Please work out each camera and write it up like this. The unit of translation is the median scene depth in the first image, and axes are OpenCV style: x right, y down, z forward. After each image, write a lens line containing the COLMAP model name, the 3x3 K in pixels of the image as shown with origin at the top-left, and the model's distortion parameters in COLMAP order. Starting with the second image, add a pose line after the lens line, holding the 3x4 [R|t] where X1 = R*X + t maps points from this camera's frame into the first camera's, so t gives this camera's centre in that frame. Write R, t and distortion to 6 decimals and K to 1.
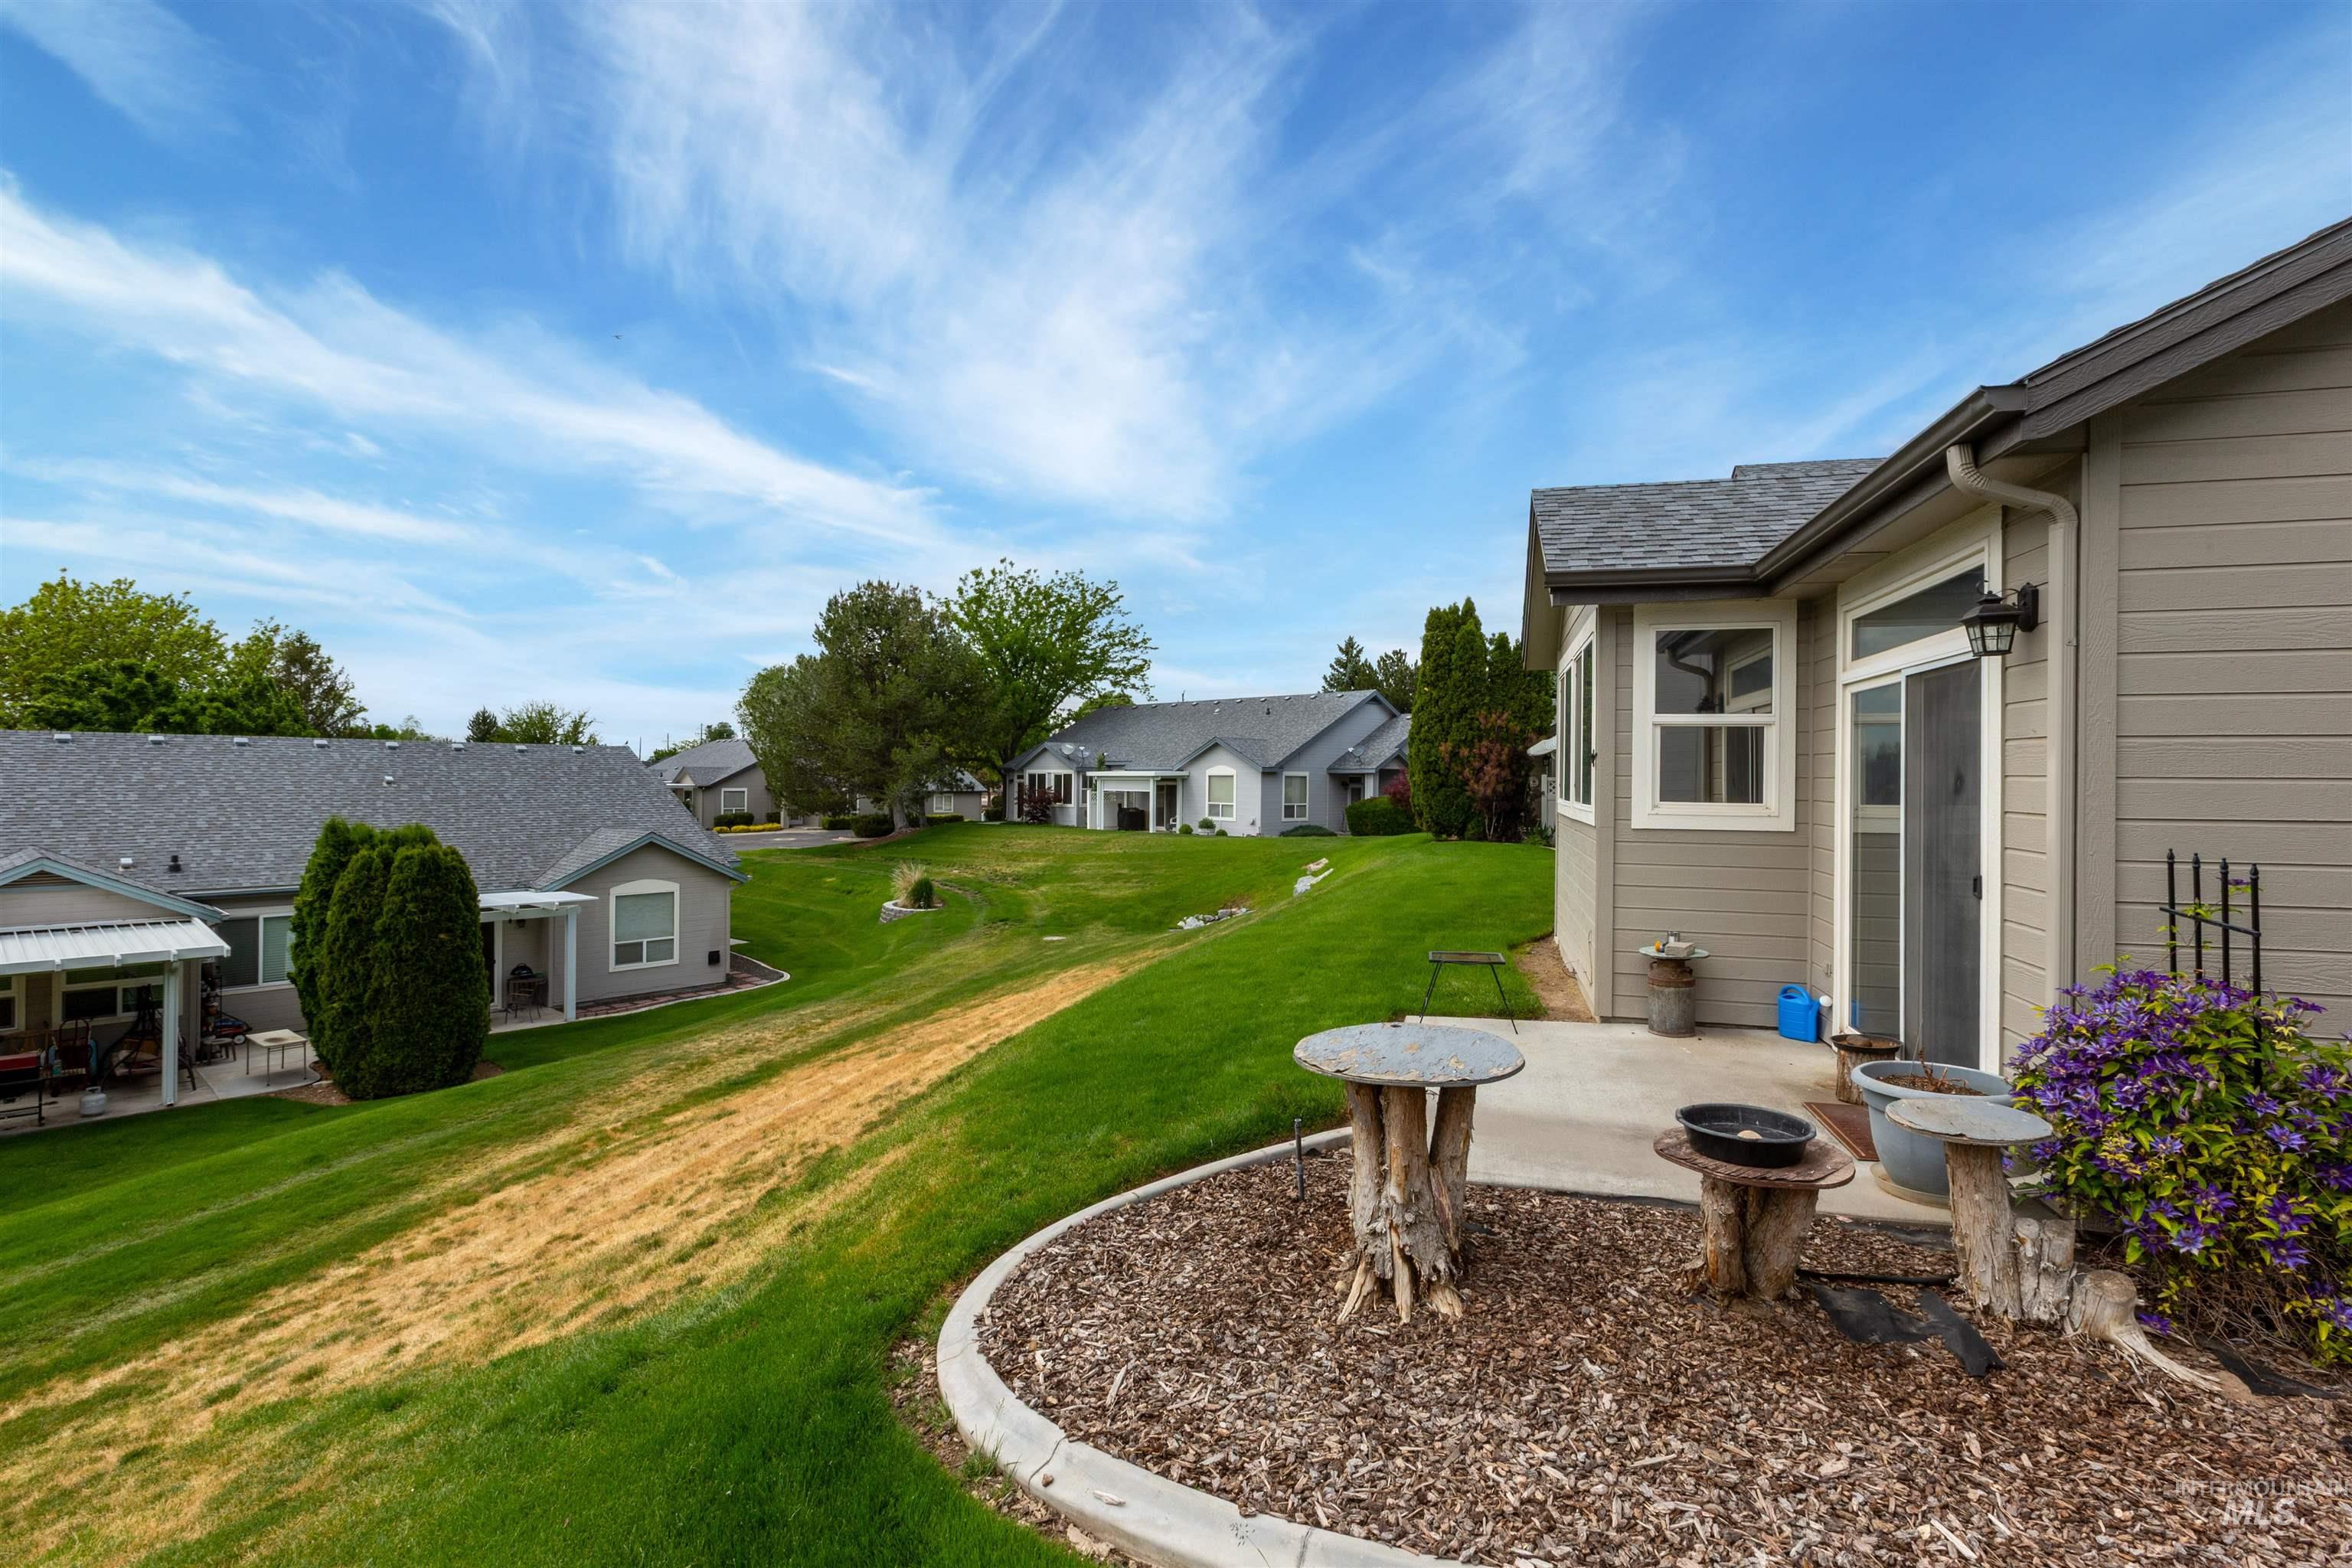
lens RADIAL K [[1085.0, 0, 1172.7], [0, 1085.0, 770.3], [0, 0, 1]] dist [-0.001984, -0.000535]
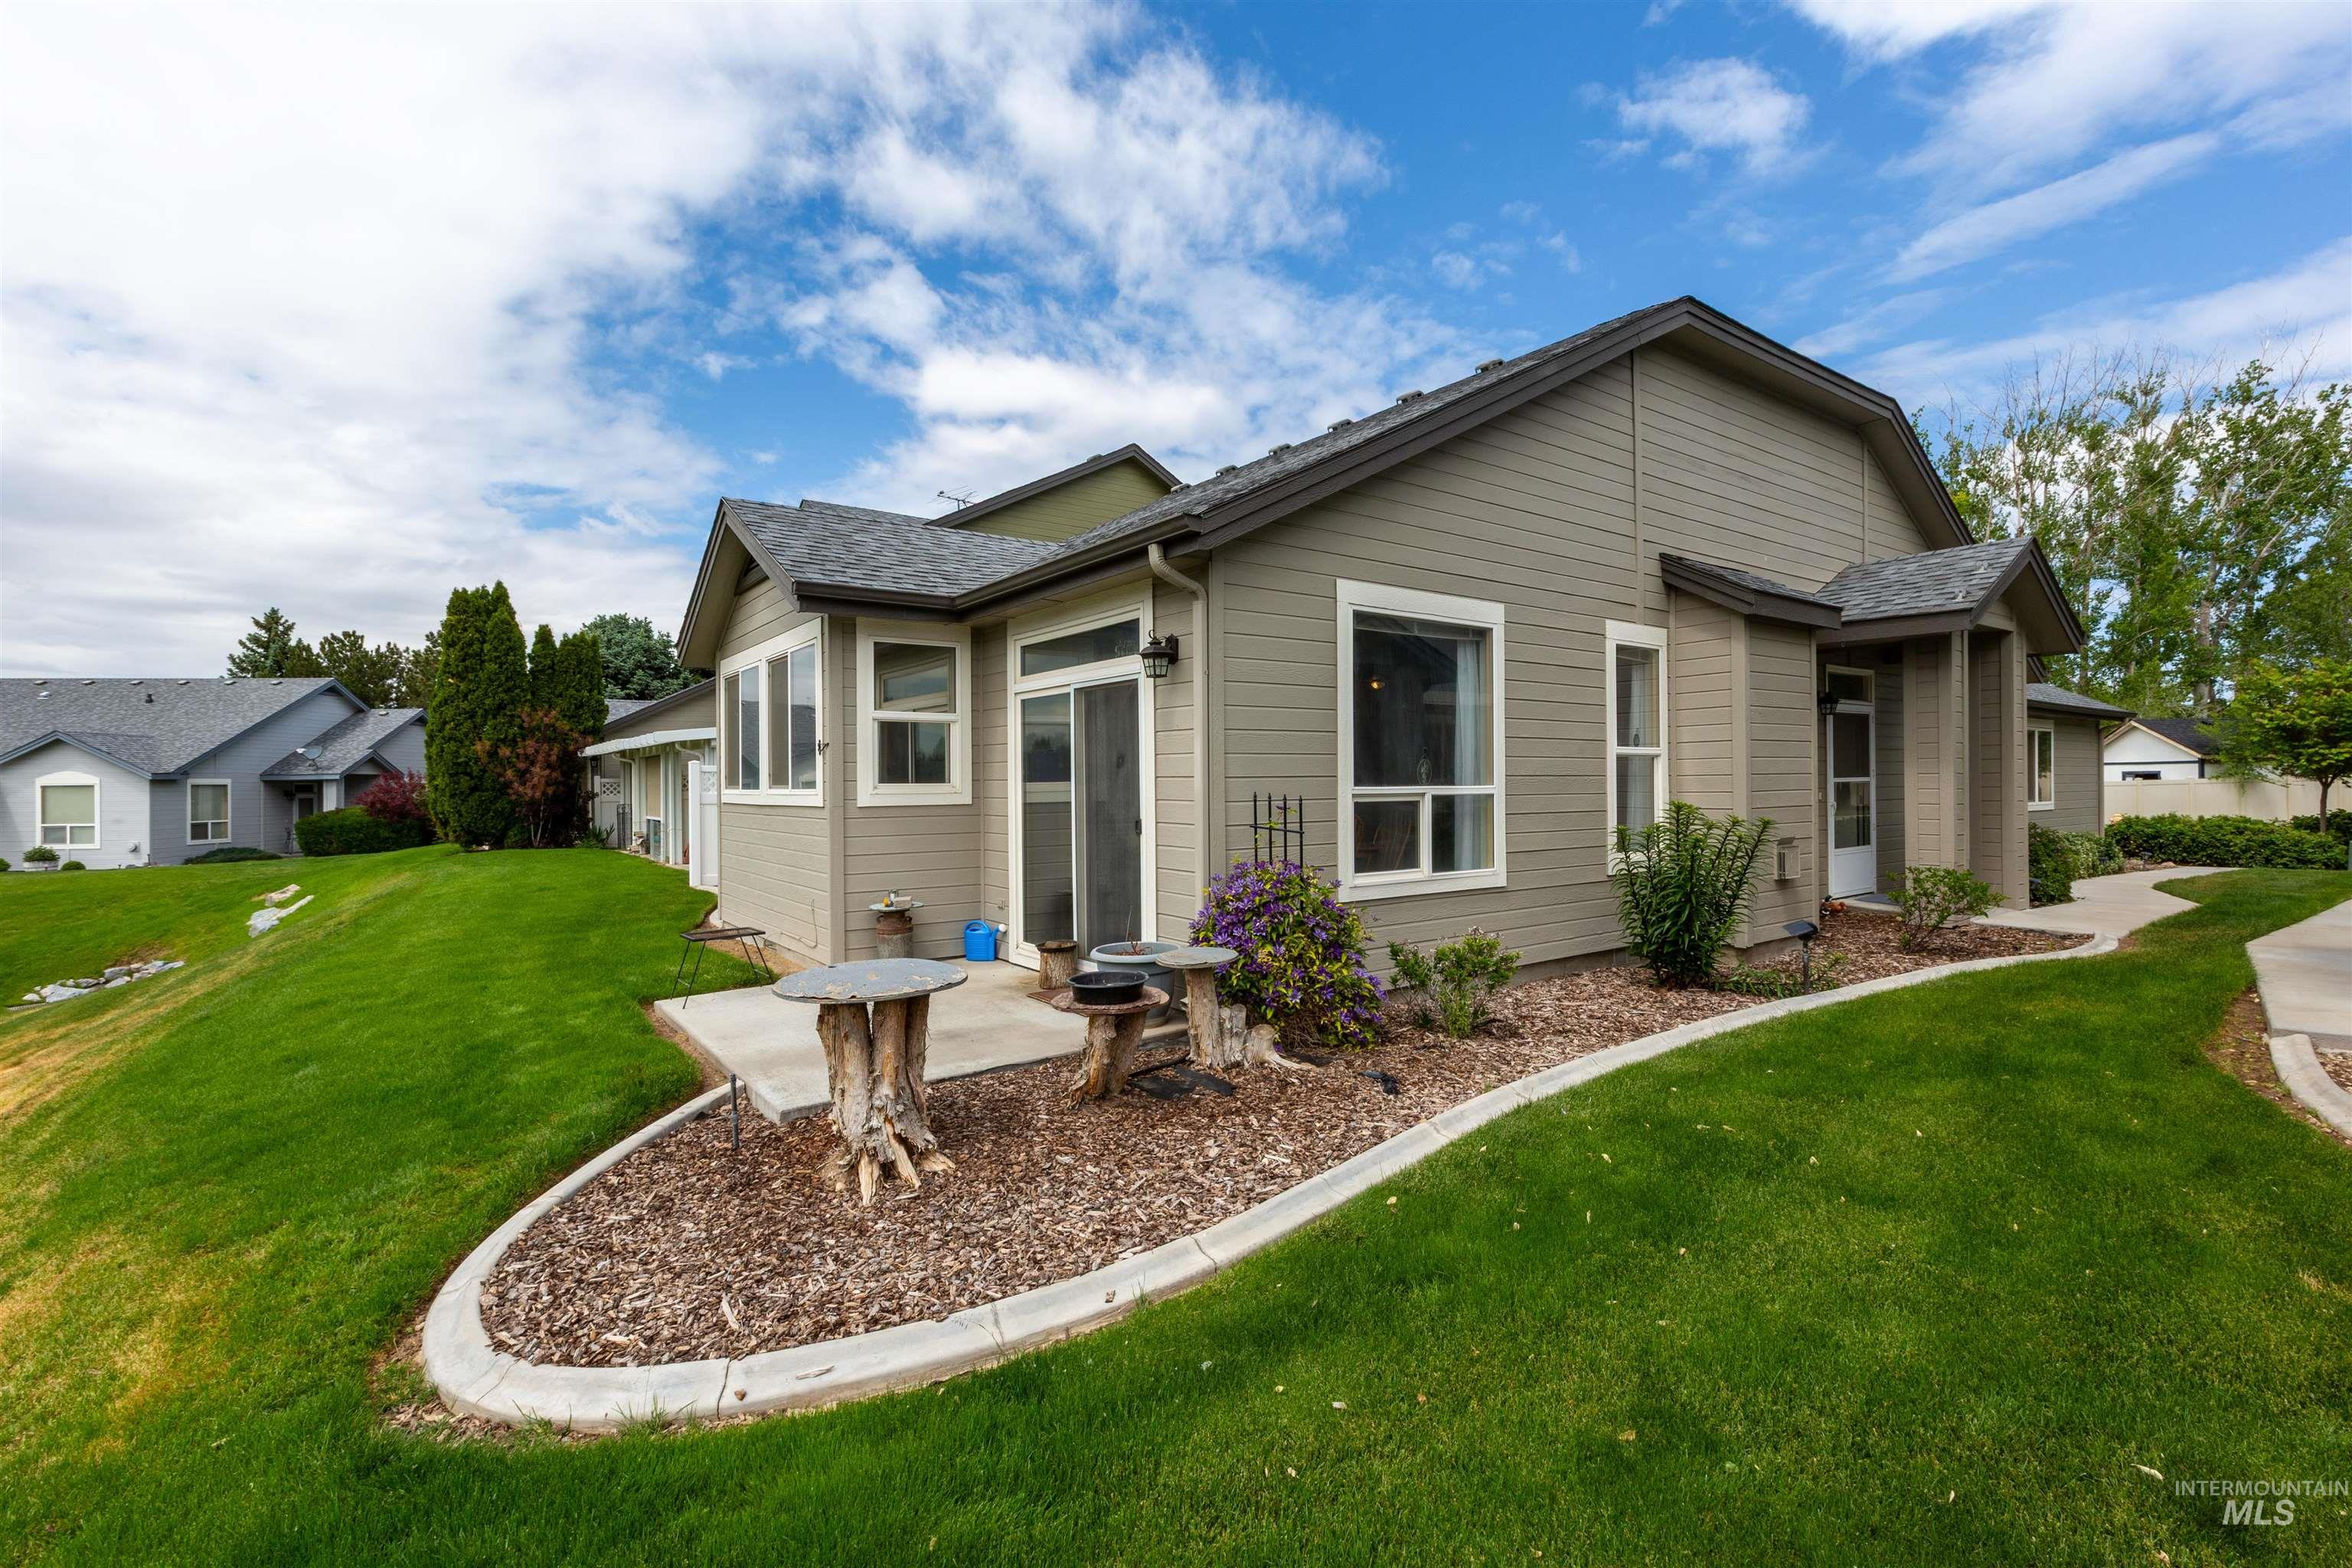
lens RADIAL K [[1064.1, 0, 1176.0], [0, 1064.1, 784.0], [0, 0, 1]] dist [-0.002551, 0.000170]
pose [[0.623543, -0.016067, 0.781624, -0.409950], [0.010734, 0.999871, 0.011990, 0.028132], [-0.781715, 0.000914, 0.623635, 0.006406]]
